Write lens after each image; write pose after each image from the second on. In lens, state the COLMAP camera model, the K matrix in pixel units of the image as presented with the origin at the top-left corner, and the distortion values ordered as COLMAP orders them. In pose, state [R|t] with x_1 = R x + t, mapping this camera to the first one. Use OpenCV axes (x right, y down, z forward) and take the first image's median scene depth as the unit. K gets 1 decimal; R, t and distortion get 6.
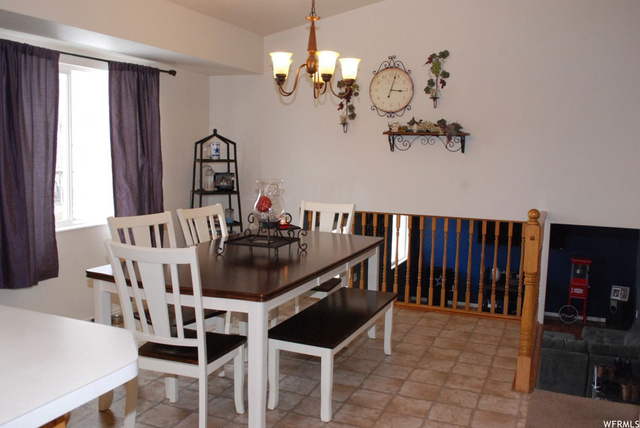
lens RADIAL K [[580.9, 0, 320.0], [0, 580.9, 214.0], [0, 0, 1]] dist [-0.065499, 0.001490]
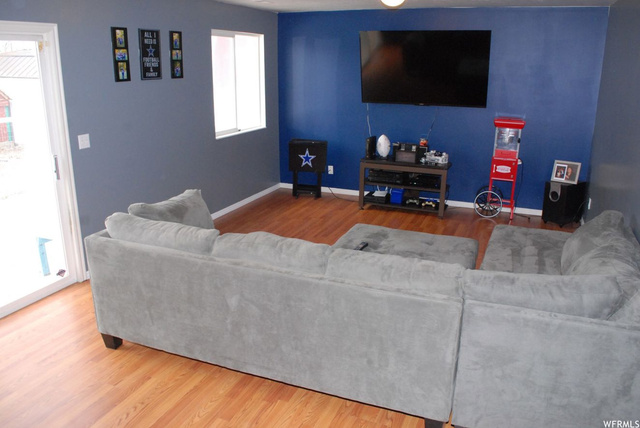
lens RADIAL K [[509.5, 0, 320.0], [0, 509.5, 214.0], [0, 0, 1]] dist [-0.103891, -0.001464]
pose [[0.999819, -0.016557, 0.009373, 0.237823], [0.014637, 0.984097, 0.177029, 0.081129], [-0.012155, -0.176860, 0.984161, 0.433643]]
